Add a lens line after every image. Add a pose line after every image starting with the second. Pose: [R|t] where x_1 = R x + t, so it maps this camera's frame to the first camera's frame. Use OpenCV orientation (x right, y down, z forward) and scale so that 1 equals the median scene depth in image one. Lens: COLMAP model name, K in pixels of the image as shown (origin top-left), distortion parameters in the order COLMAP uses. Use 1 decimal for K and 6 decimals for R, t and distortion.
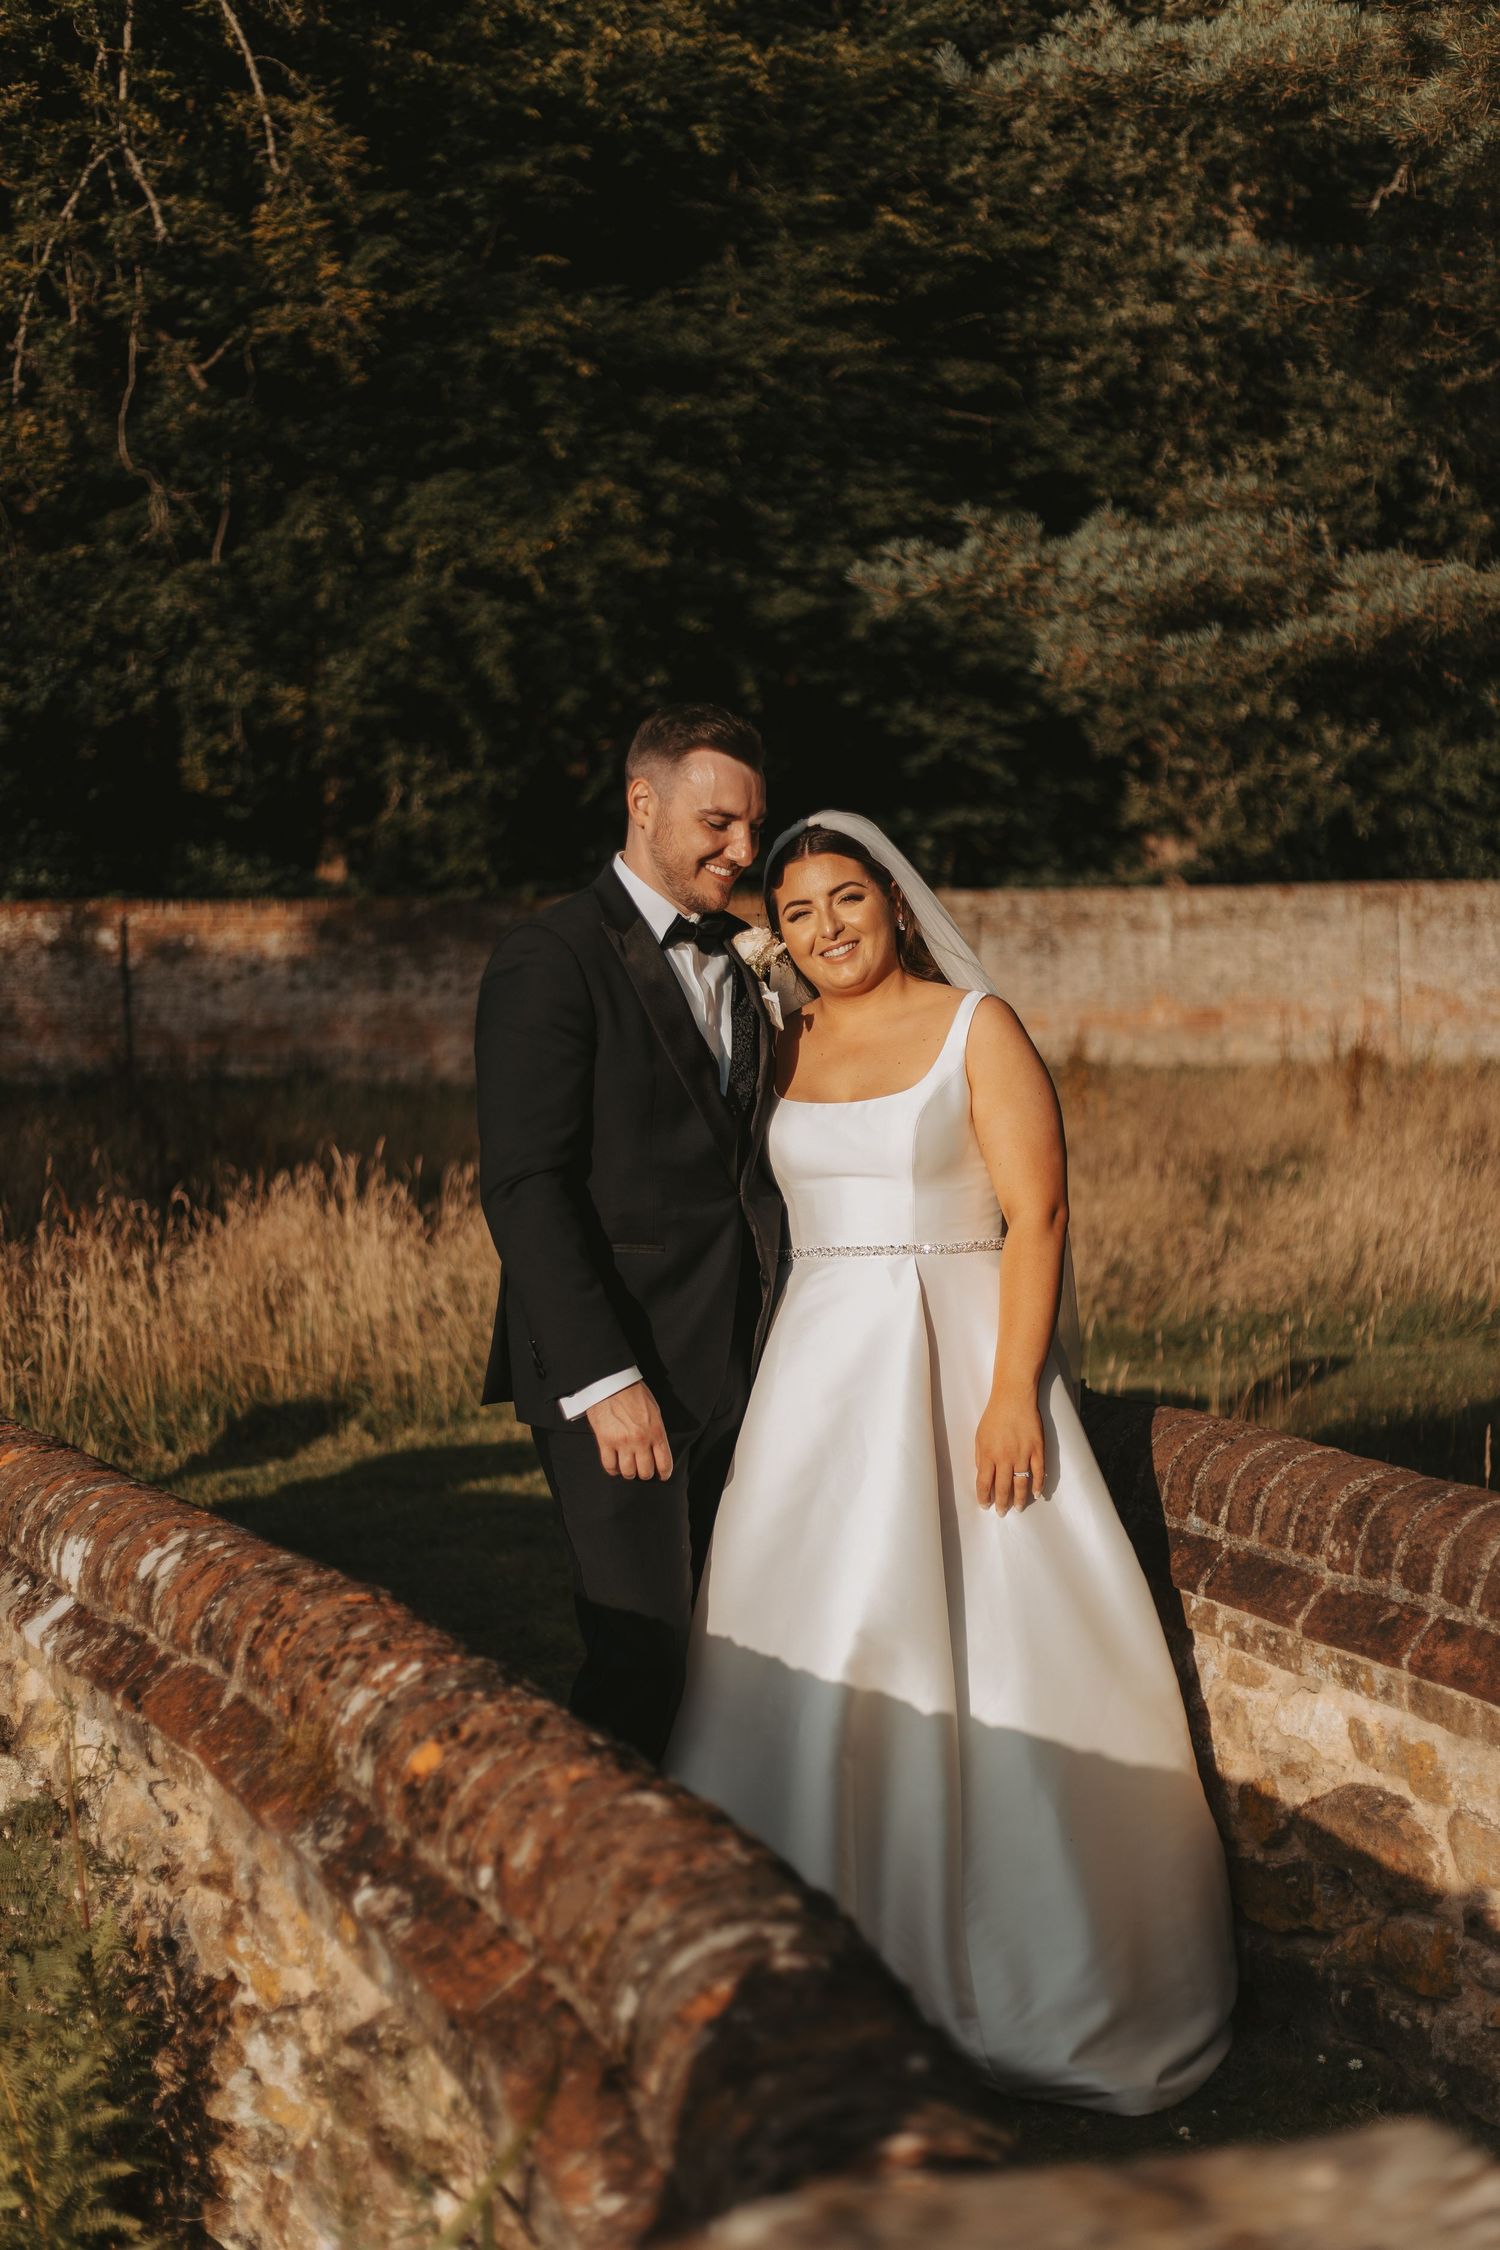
lens RADIAL K [[3314.3, 0, 808.3], [0, 3314.3, 1215.5], [0, 0, 1]] dist [-0.123940, 0.000000]
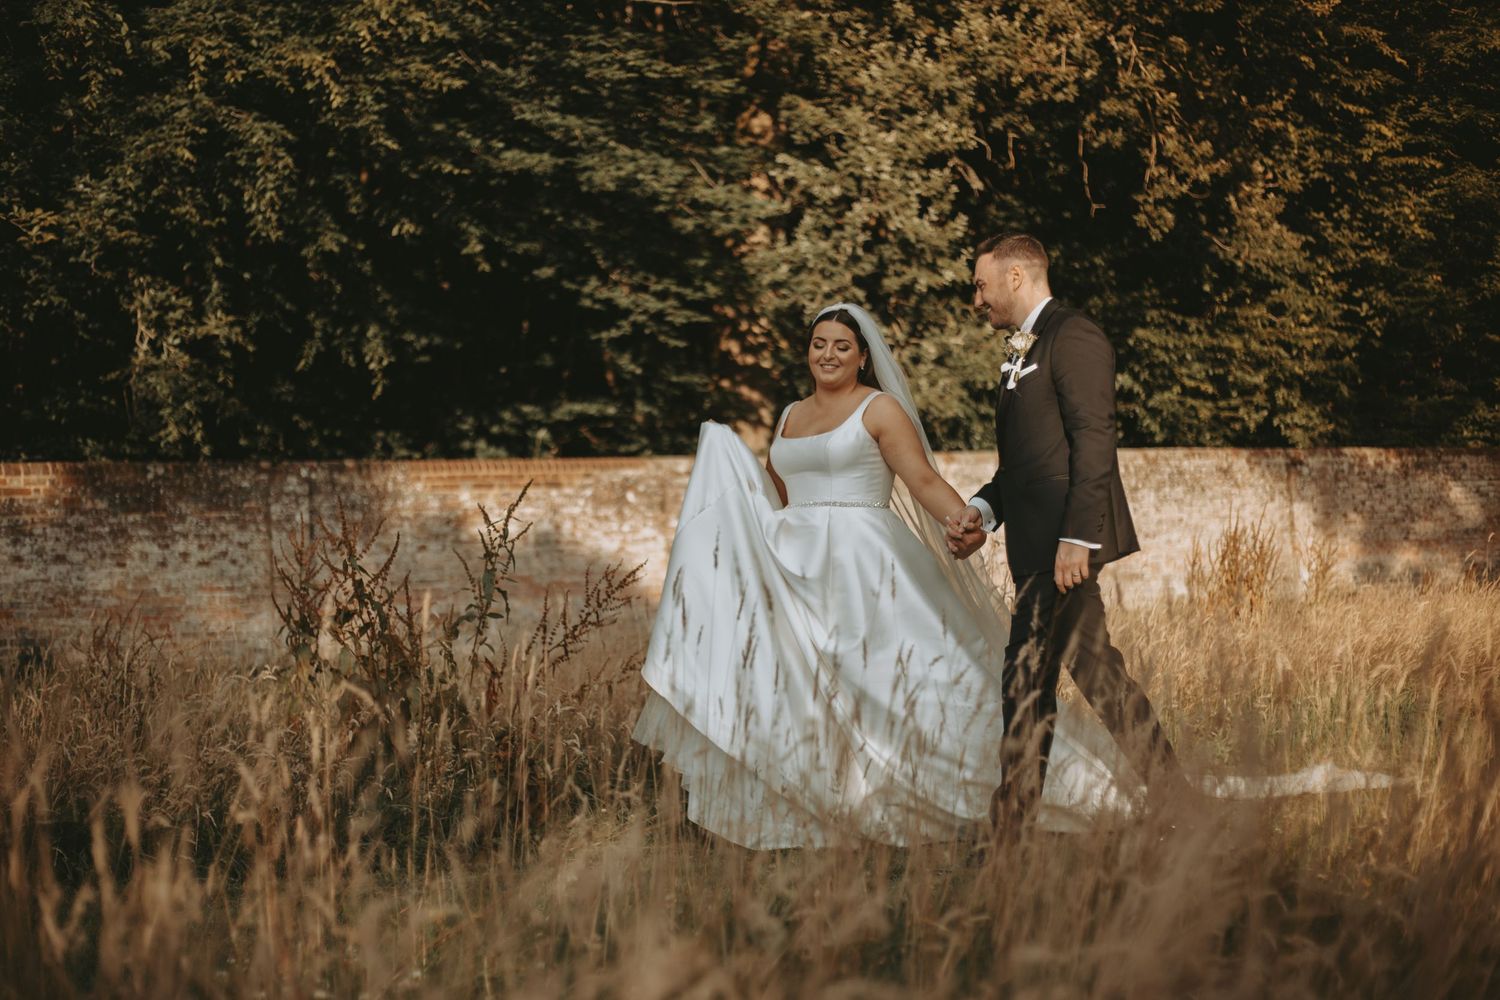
lens RADIAL K [[2209.5, 0, 750.4], [0, 2209.5, 499.9], [0, 0, 1]] dist [-0.123940, 0.000000]
pose [[0.954098, -0.018154, 0.298945, -0.278723], [0.055327, 0.991665, -0.116357, -0.012162], [-0.294341, 0.127556, 0.947150, 0.755542]]
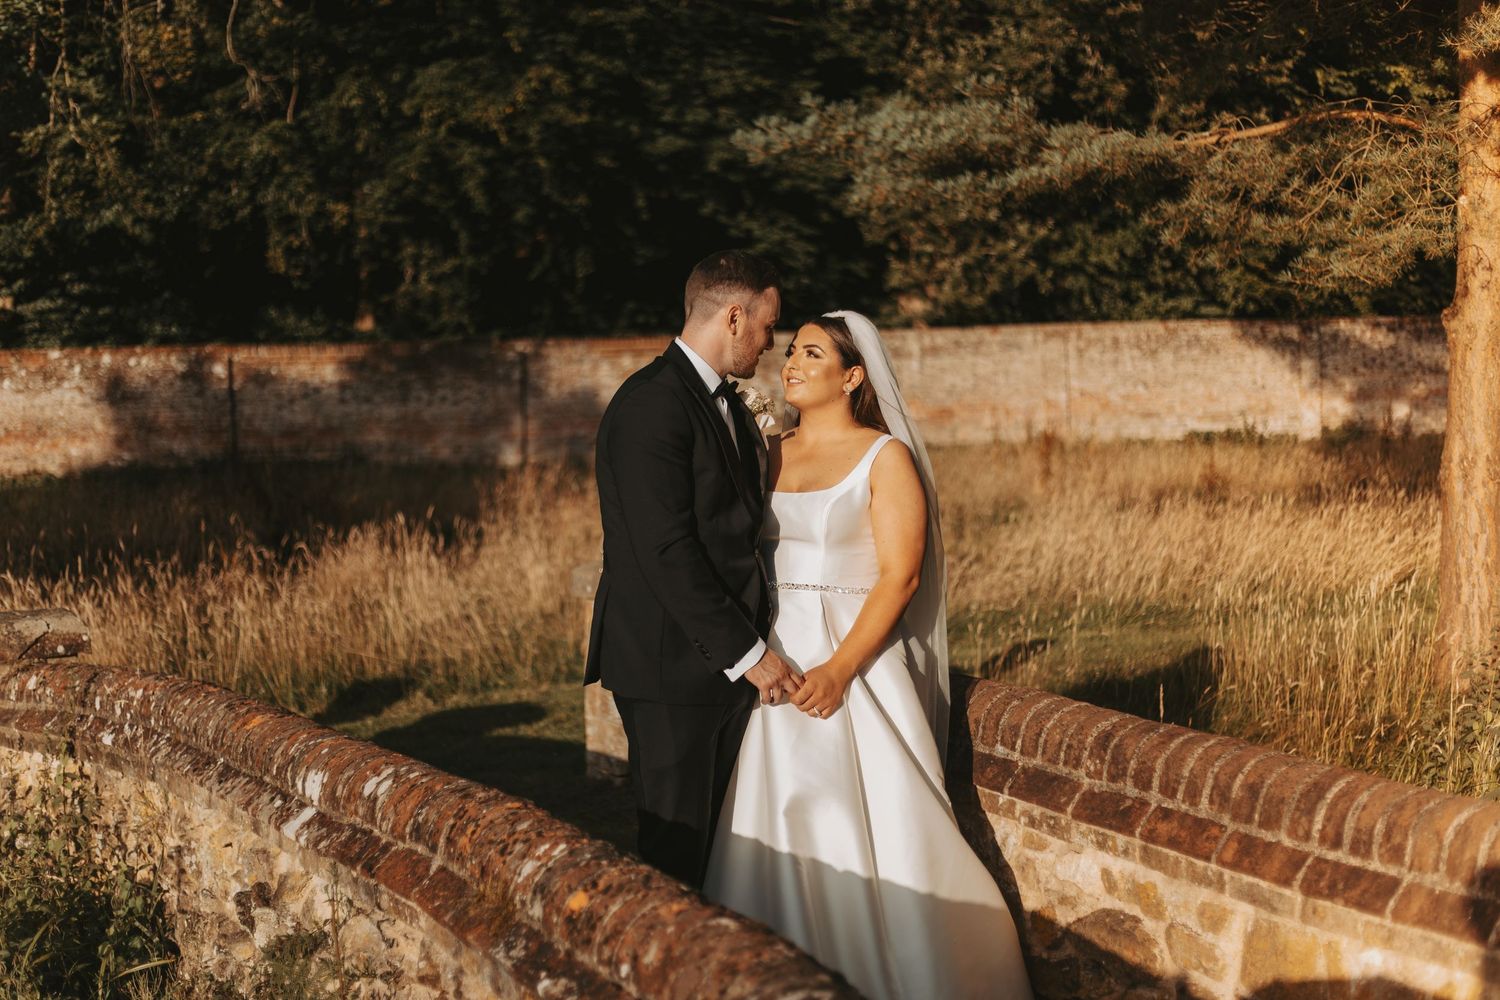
lens RADIAL K [[2209.5, 0, 748.3], [0, 2209.5, 500.9], [0, 0, 1]] dist [-0.123940, 0.000000]
pose [[0.999289, -0.012395, 0.035595, -0.013254], [0.013090, 0.999727, -0.019353, -0.003019], [-0.035346, 0.019805, 0.999179, -0.023651]]
